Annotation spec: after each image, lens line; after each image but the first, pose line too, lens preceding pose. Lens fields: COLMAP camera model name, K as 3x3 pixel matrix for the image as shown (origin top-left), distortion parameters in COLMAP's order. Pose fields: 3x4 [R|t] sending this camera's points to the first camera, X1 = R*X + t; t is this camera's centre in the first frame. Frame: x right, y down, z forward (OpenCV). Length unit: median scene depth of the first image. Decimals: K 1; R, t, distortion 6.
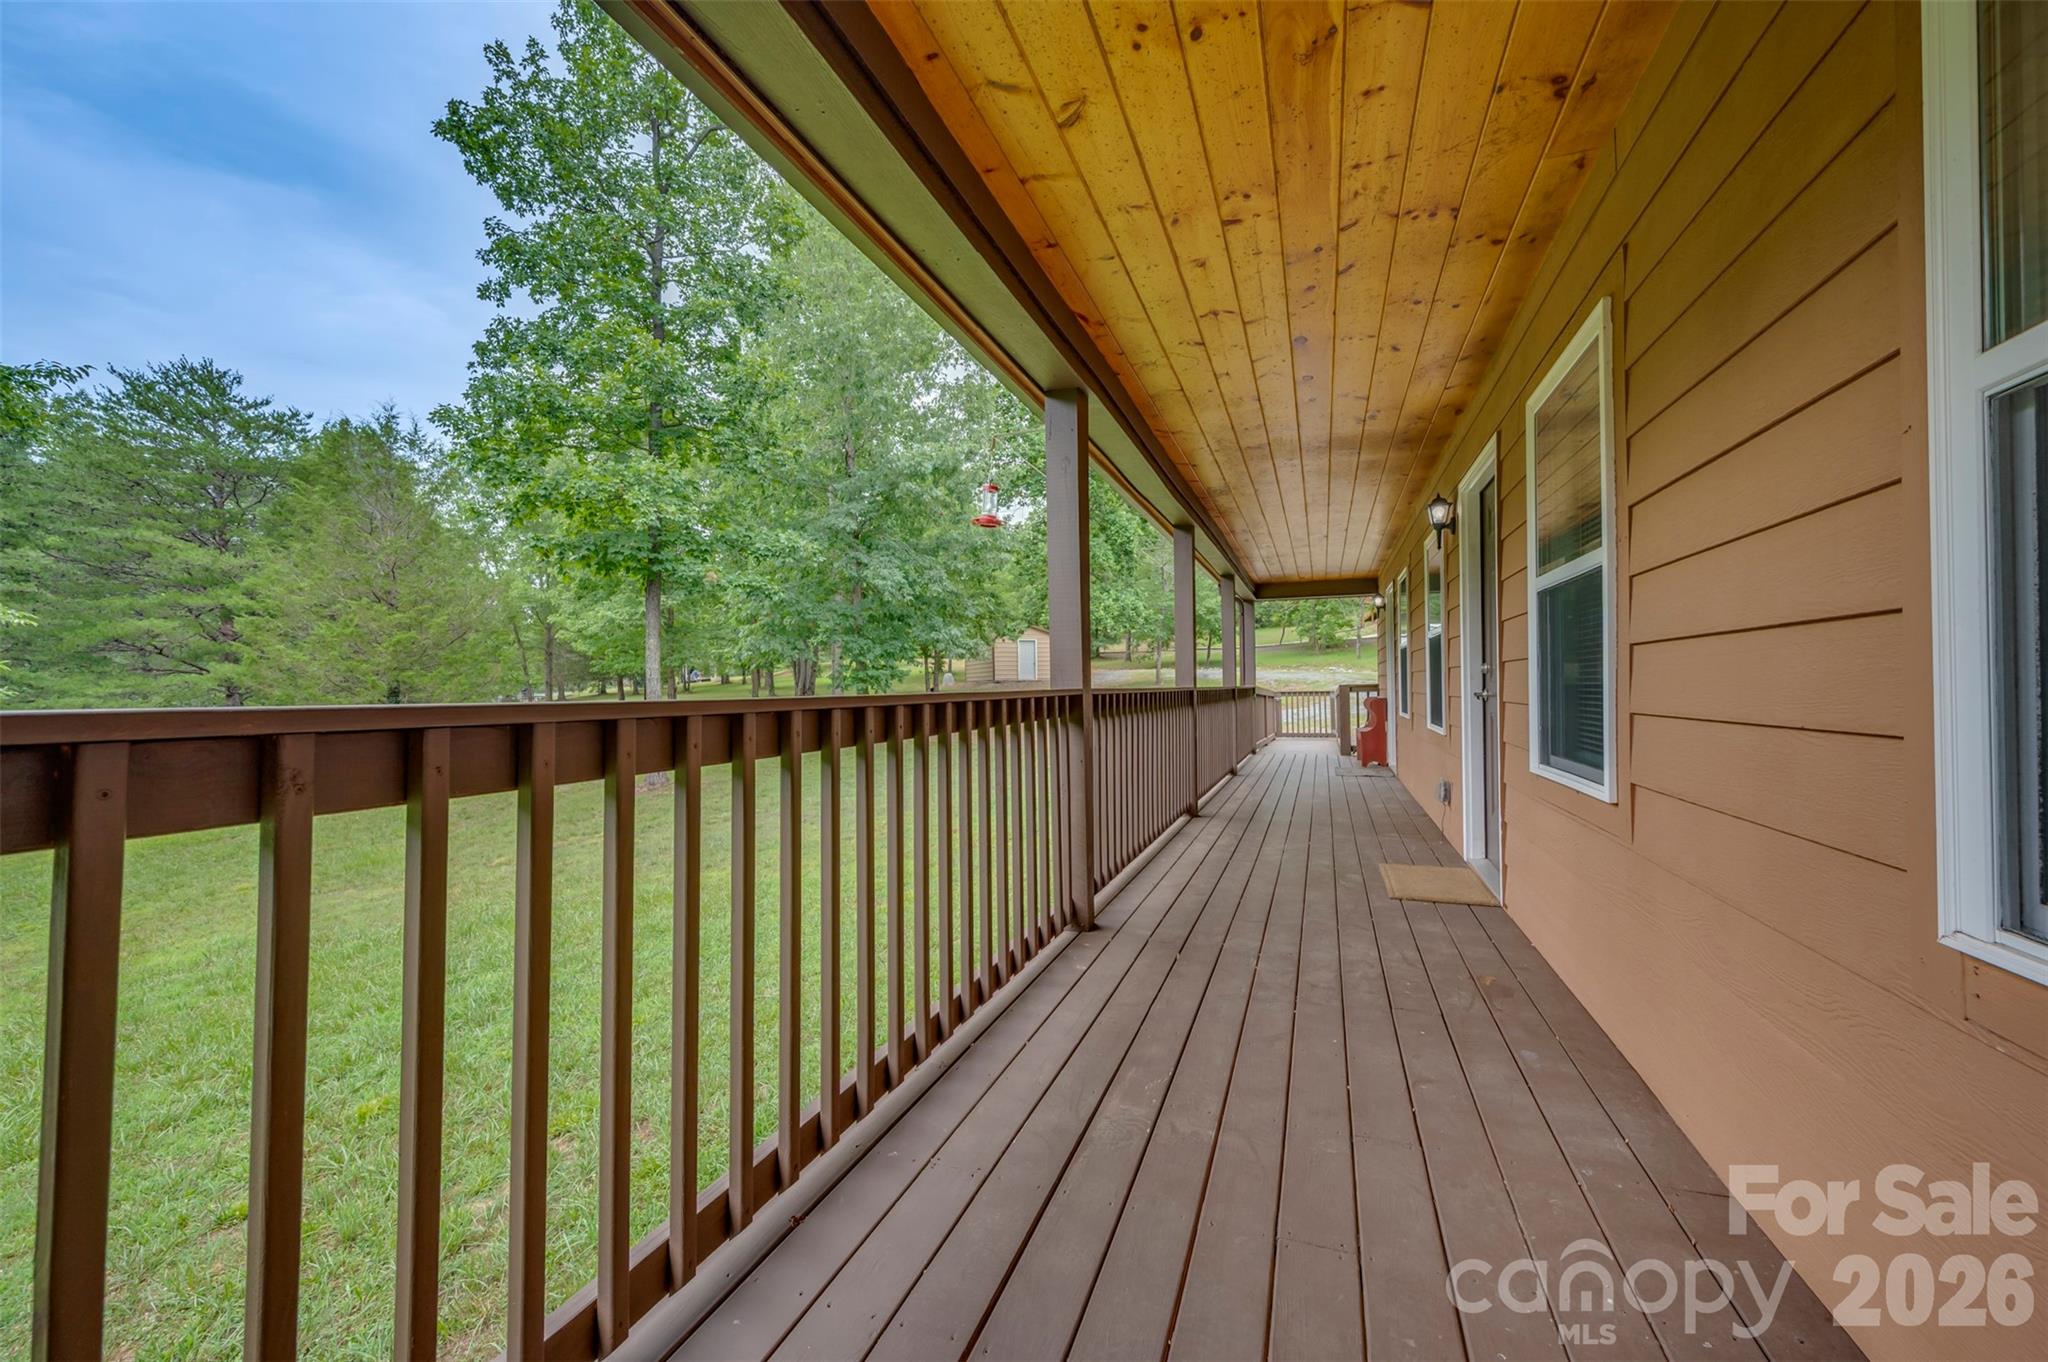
lens RADIAL K [[821.6, 0, 1027.7], [0, 821.6, 692.0], [0, 0, 1]] dist [0.001337, 0.000435]
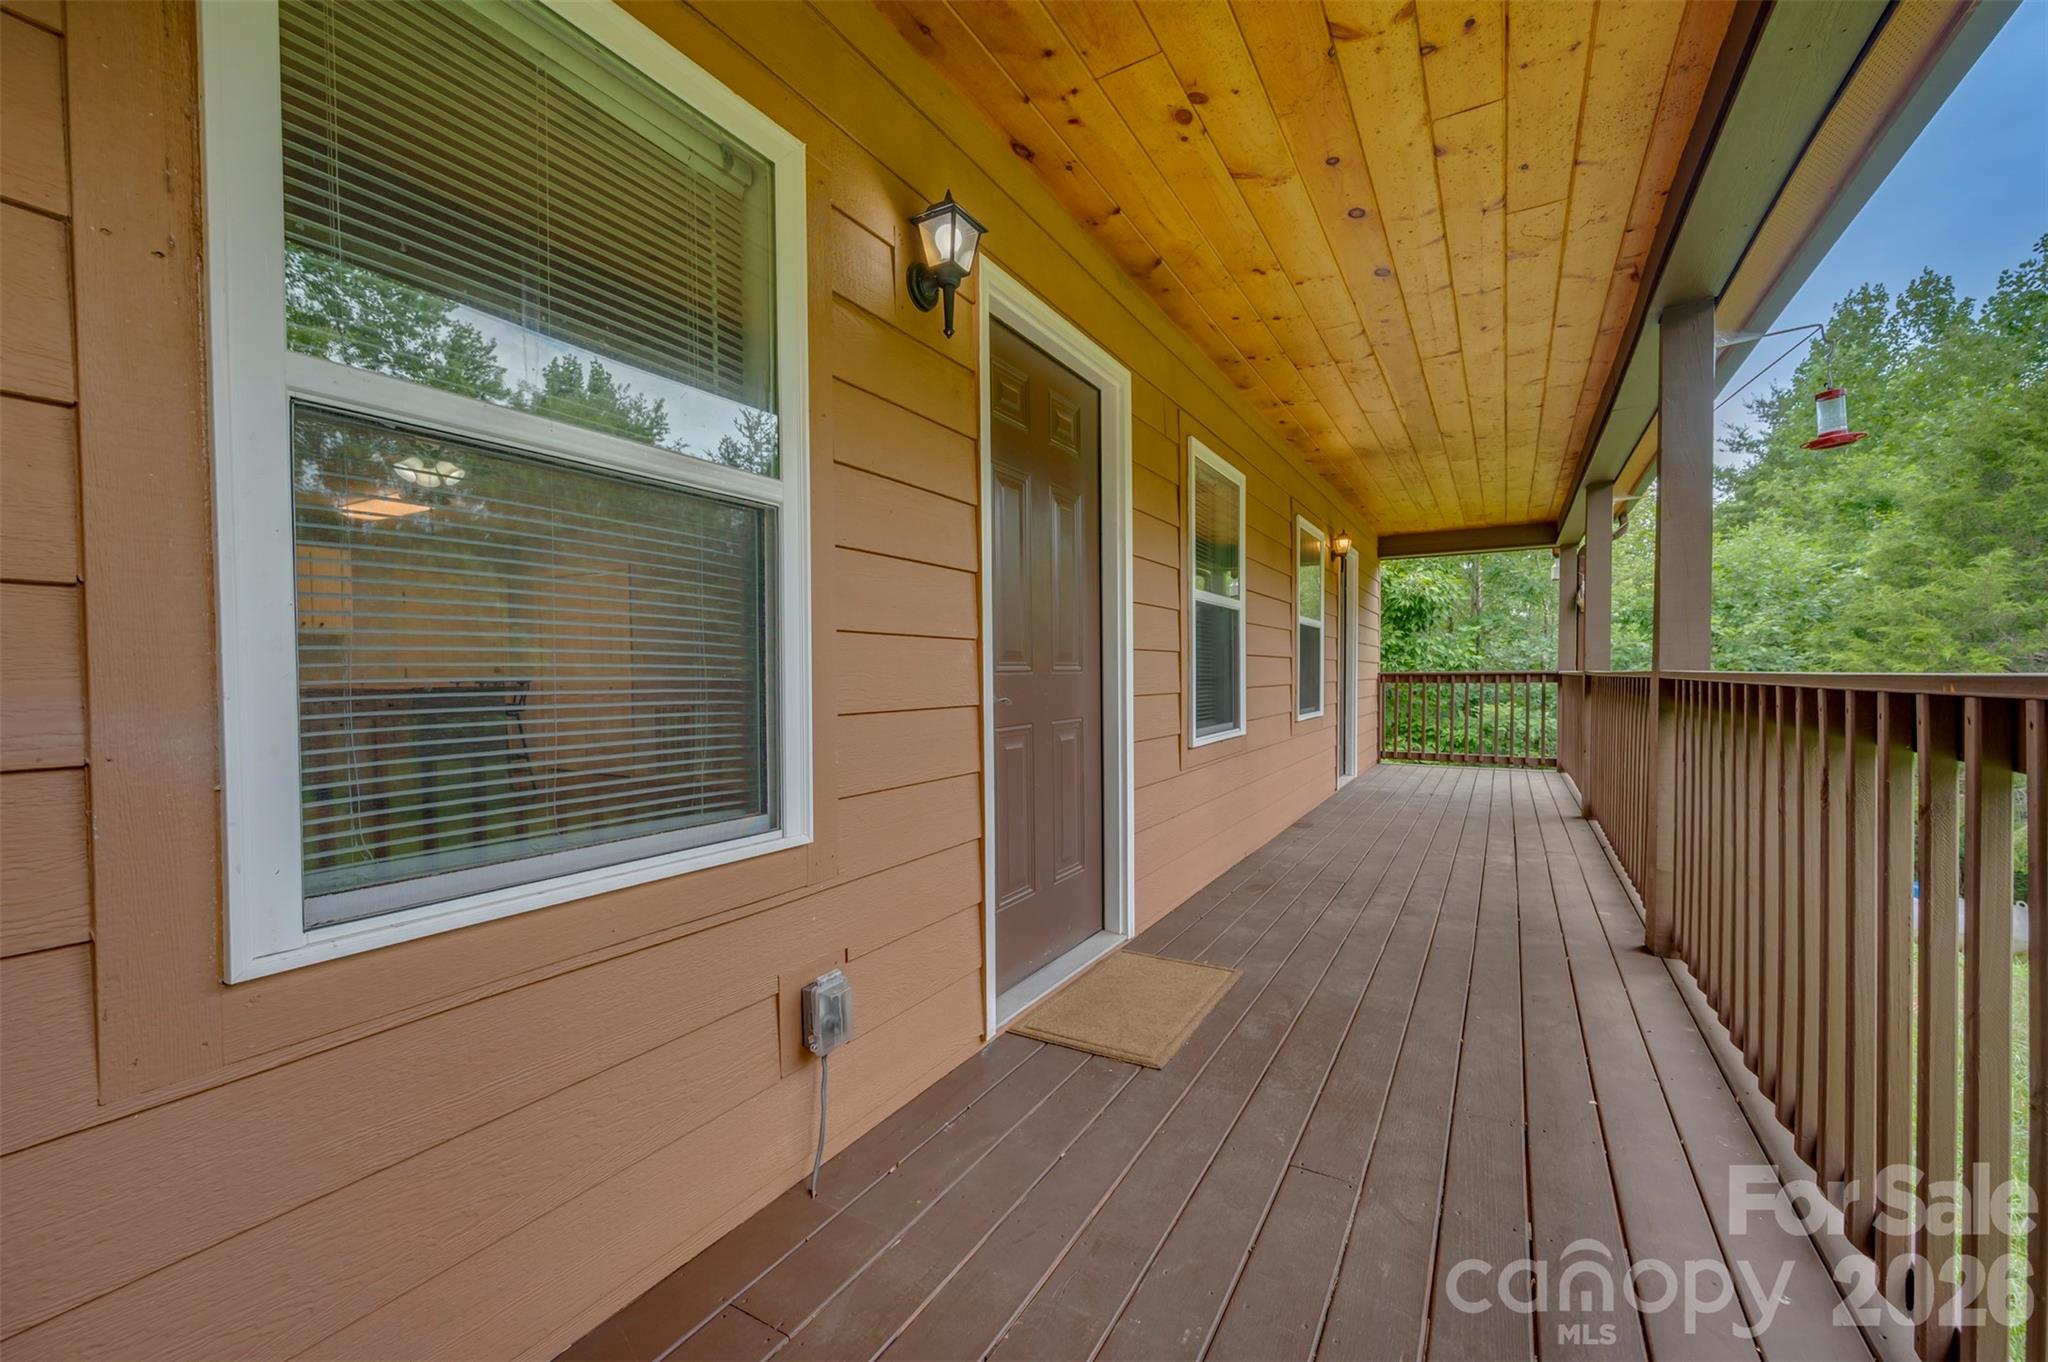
lens RADIAL K [[821.6, 0, 1027.7], [0, 821.6, 692.0], [0, 0, 1]] dist [0.001337, 0.000435]
pose [[-0.984047, 0.006544, 0.177788, 0.641475], [0.009792, 0.999801, 0.017399, -0.005914], [-0.177638, 0.018862, -0.983915, 2.230075]]
